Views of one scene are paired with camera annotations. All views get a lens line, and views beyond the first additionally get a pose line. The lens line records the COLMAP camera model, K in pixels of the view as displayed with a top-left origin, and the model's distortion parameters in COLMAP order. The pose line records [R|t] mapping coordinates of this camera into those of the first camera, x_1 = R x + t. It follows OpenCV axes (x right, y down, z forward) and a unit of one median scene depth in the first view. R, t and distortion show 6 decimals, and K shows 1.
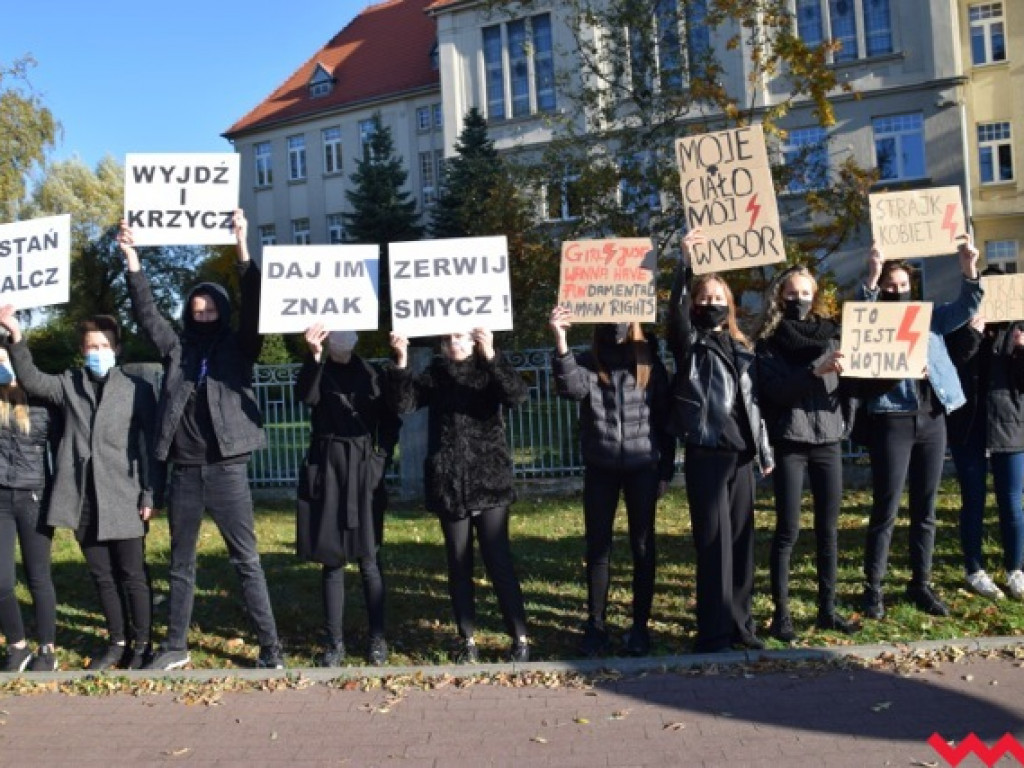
lens RADIAL K [[4710.0, 0, 387.3], [0, 4710.0, 381.5], [0, 0, 1]] dist [-2.345140, -5.608008]
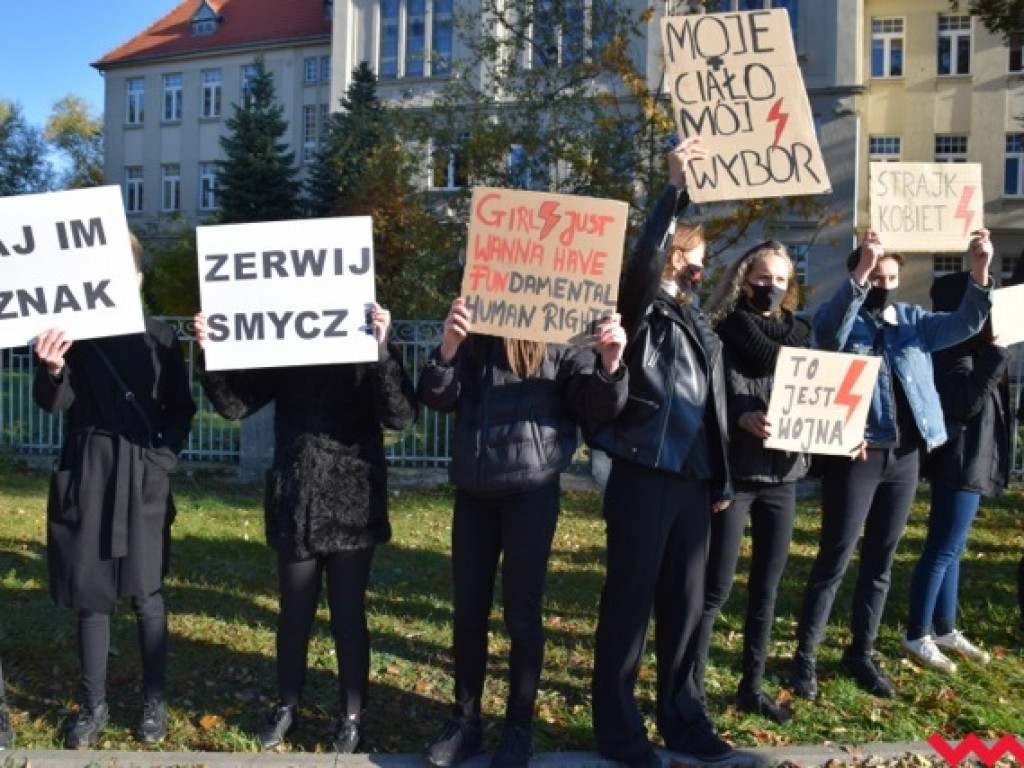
lens RADIAL K [[4710.0, 0, 387.3], [0, 4710.0, 381.5], [0, 0, 1]] dist [-2.345140, -5.608008]
pose [[0.996079, 0.083834, 0.028264, 0.003548], [-0.084049, 0.996440, 0.006503, -0.000970], [-0.027619, -0.008853, 0.999579, 0.103419]]
